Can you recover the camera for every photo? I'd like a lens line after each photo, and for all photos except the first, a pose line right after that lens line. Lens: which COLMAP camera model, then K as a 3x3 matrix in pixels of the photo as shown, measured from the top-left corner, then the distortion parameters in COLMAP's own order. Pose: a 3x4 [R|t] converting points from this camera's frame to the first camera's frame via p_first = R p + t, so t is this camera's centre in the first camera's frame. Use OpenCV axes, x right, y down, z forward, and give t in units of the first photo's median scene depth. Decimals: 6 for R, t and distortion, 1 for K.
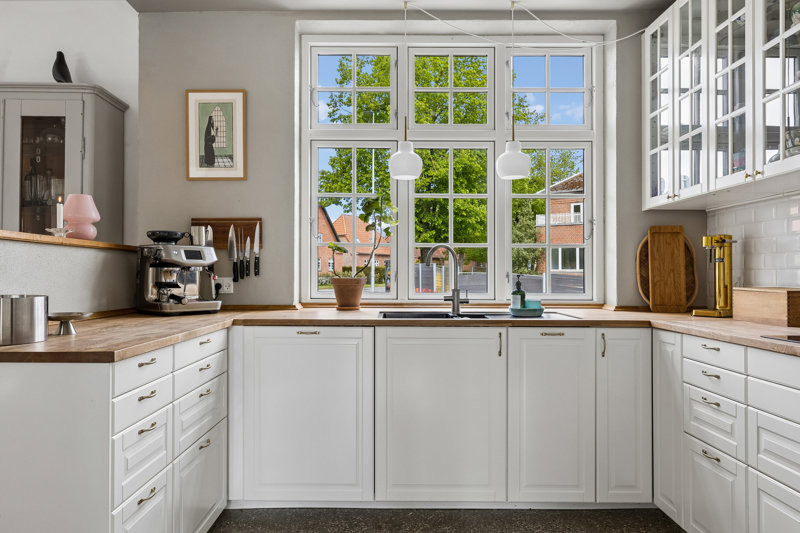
lens RADIAL K [[547.0, 0, 400.0], [0, 547.0, 266.5], [0, 0, 1]] dist [0.004548, -0.000269]
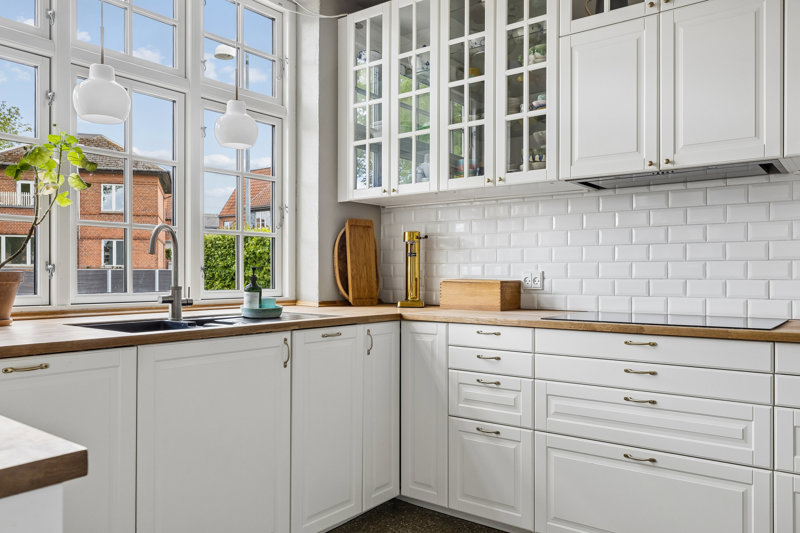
lens RADIAL K [[608.5, 0, 396.3], [0, 608.5, 267.5], [0, 0, 1]] dist [0.003975, -0.000191]
pose [[0.618152, 0.005561, 0.786039, -0.364599], [-0.012001, 0.999925, 0.002364, 0.010948], [-0.785967, -0.010895, 0.618172, 0.277315]]
